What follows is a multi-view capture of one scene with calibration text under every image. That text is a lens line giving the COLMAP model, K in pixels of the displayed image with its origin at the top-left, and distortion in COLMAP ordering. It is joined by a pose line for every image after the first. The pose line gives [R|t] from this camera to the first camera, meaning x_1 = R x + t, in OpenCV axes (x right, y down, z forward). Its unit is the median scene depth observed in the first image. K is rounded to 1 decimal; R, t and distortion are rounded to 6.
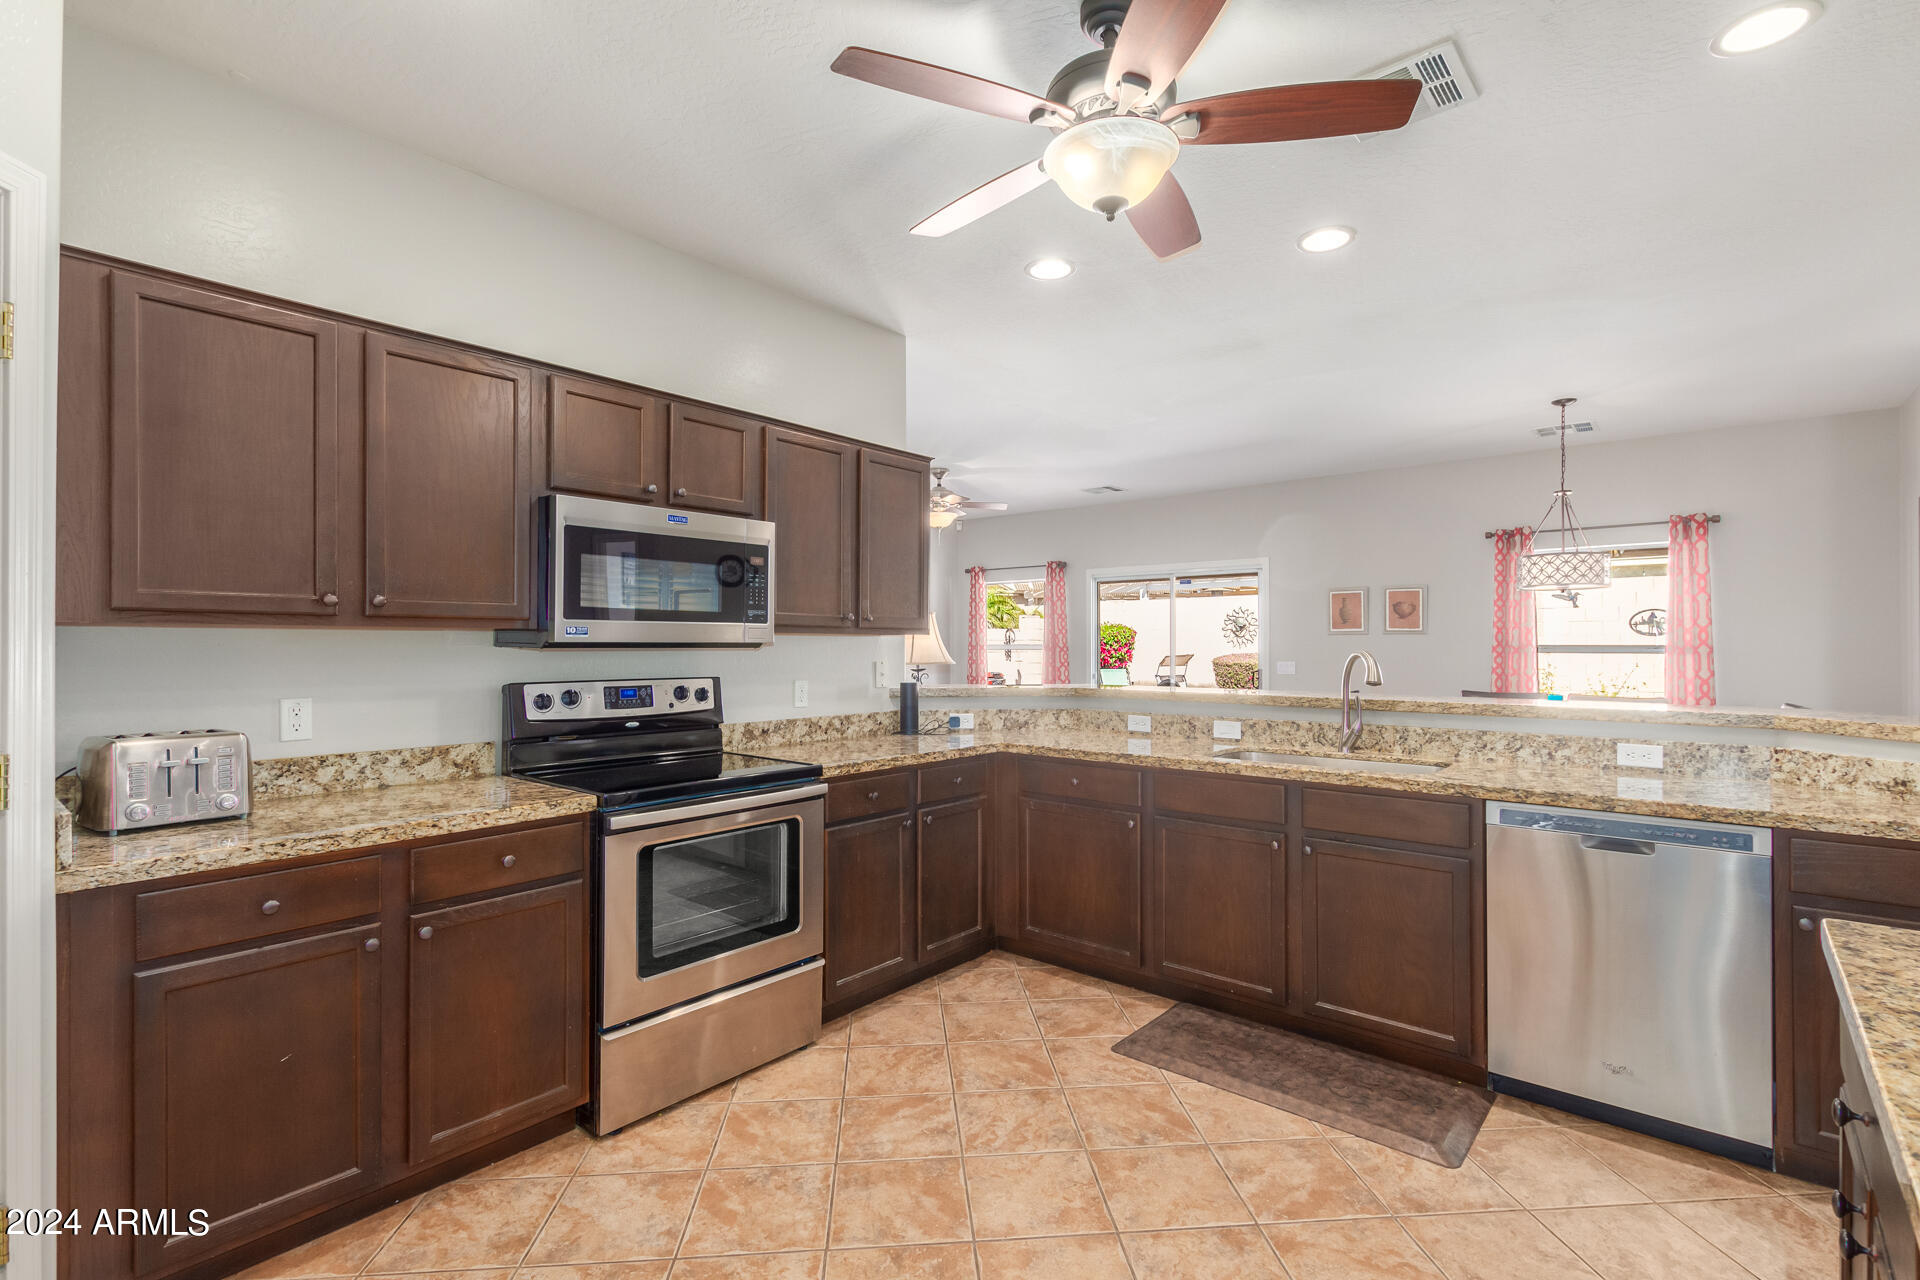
lens RADIAL K [[876.6, 0, 958.8], [0, 876.6, 642.1], [0, 0, 1]] dist [0.007054, -0.001426]
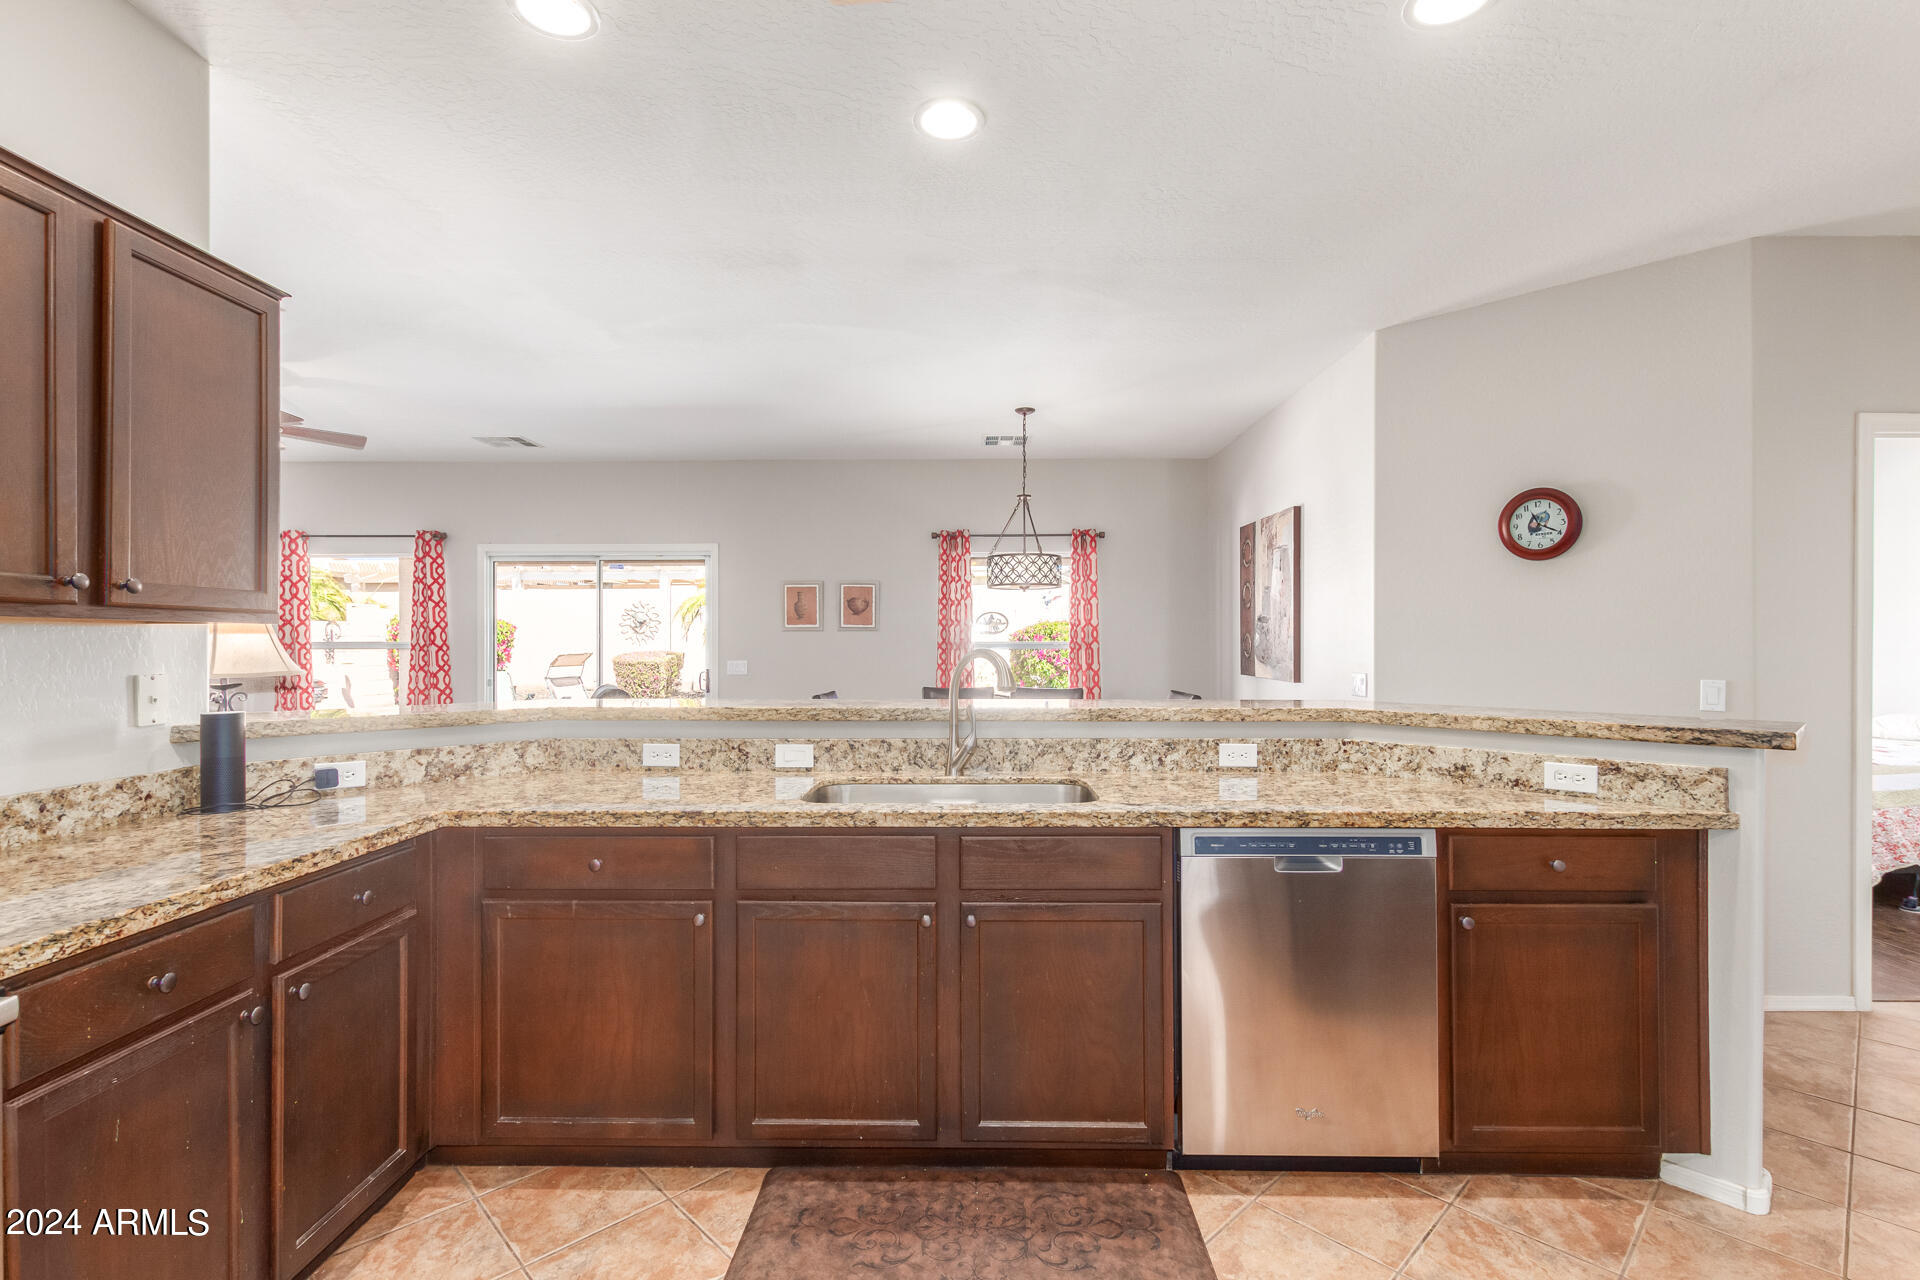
lens RADIAL K [[876.6, 0, 959.9], [0, 876.6, 638.4], [0, 0, 1]] dist [0.007054, -0.001426]
pose [[0.766241, 0.002040, 0.642550, -0.068122], [-0.001287, 0.999998, -0.001640, 0.001464], [-0.642552, 0.000430, 0.766242, 0.363062]]
